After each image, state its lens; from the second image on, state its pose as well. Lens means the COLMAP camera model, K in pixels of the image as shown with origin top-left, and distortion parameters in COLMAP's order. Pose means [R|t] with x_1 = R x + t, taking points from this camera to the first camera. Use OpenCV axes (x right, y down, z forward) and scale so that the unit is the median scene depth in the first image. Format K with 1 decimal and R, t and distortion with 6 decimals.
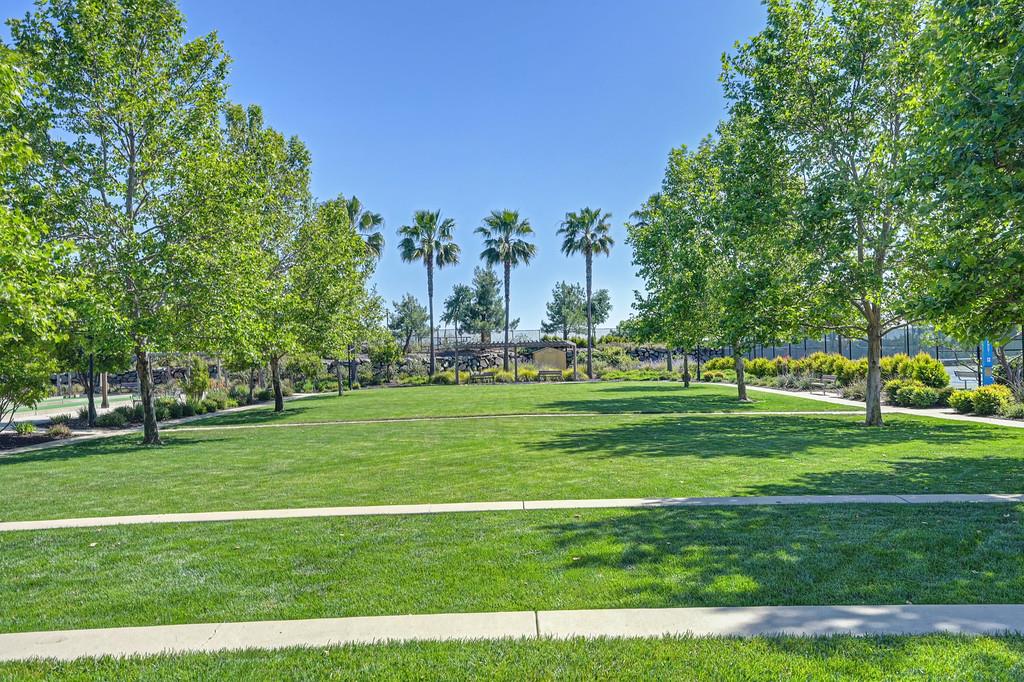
lens RADIAL K [[781.9, 0, 511.2], [0, 781.9, 344.0], [0, 0, 1]] dist [-0.002102, -0.000052]
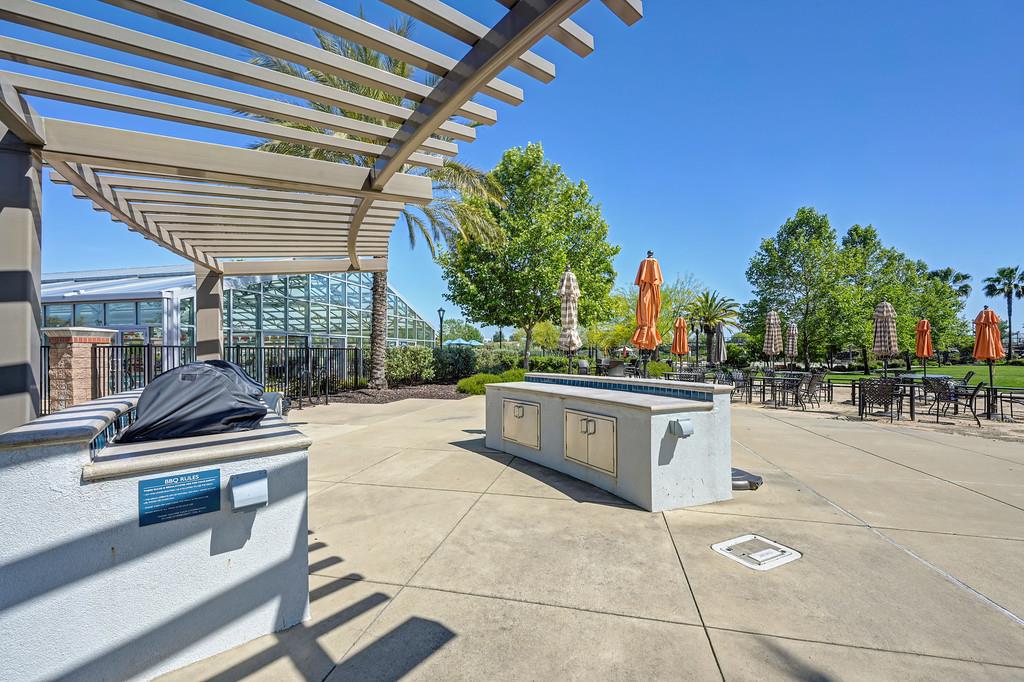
lens RADIAL K [[404.4, 0, 513.5], [0, 404.4, 350.2], [0, 0, 1]] dist [-0.000063, -0.000258]
pose [[0.539503, 0.019392, -0.841760, 0.062646], [0.008144, 0.999568, 0.028248, -0.017460], [0.841944, -0.022095, 0.539112, -0.441386]]
